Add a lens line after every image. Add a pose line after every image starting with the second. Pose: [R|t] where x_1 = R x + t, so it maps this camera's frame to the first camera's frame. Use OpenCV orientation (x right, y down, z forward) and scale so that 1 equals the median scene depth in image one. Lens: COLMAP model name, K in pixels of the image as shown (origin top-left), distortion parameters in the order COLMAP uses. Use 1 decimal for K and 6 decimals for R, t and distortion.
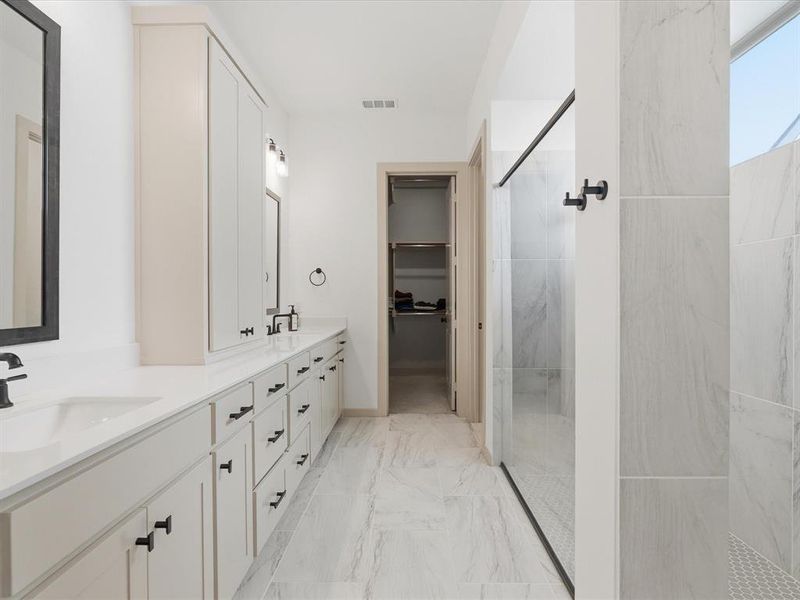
lens RADIAL K [[408.8, 0, 404.7], [0, 408.8, 299.5], [0, 0, 1]] dist [-0.003814, 0.000121]
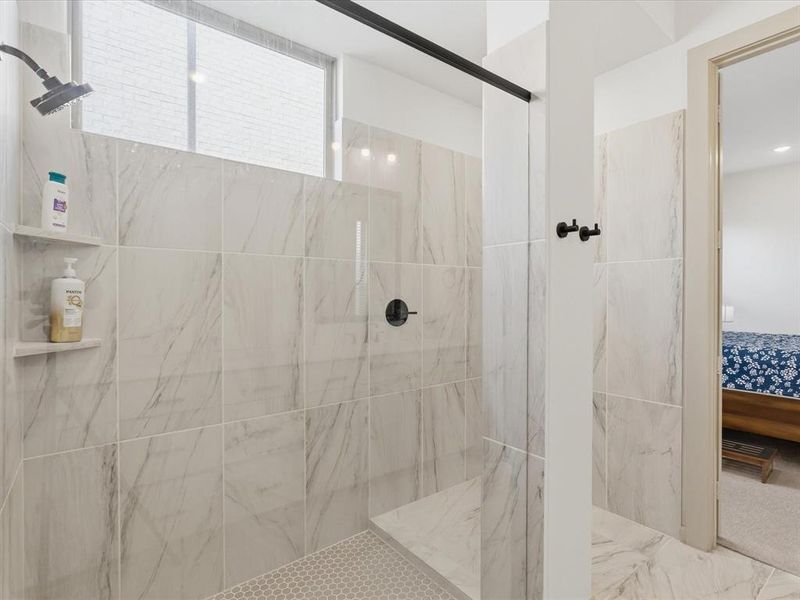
lens RADIAL K [[408.8, 0, 404.7], [0, 408.8, 299.5], [0, 0, 1]] dist [-0.003814, 0.000121]
pose [[-0.624721, -0.007964, 0.780808, -0.075991], [0.000639, 0.999942, 0.010711, -0.041131], [-0.780848, 0.007191, -0.624679, 1.447708]]
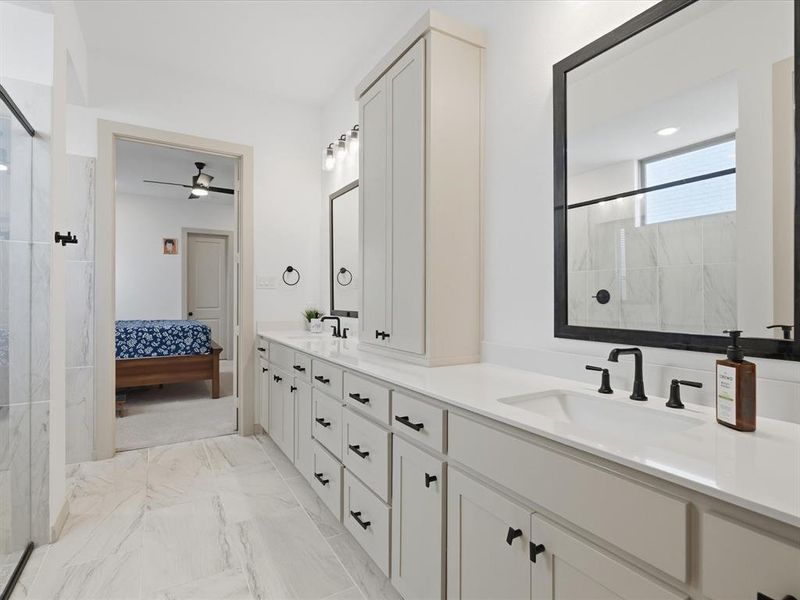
lens RADIAL K [[408.8, 0, 404.7], [0, 408.8, 299.5], [0, 0, 1]] dist [-0.003814, 0.000121]
pose [[-0.848055, -0.004797, -0.529886, 0.095382], [-0.007986, 0.999961, 0.003730, -0.015562], [0.529848, 0.007395, -0.848060, 2.020355]]
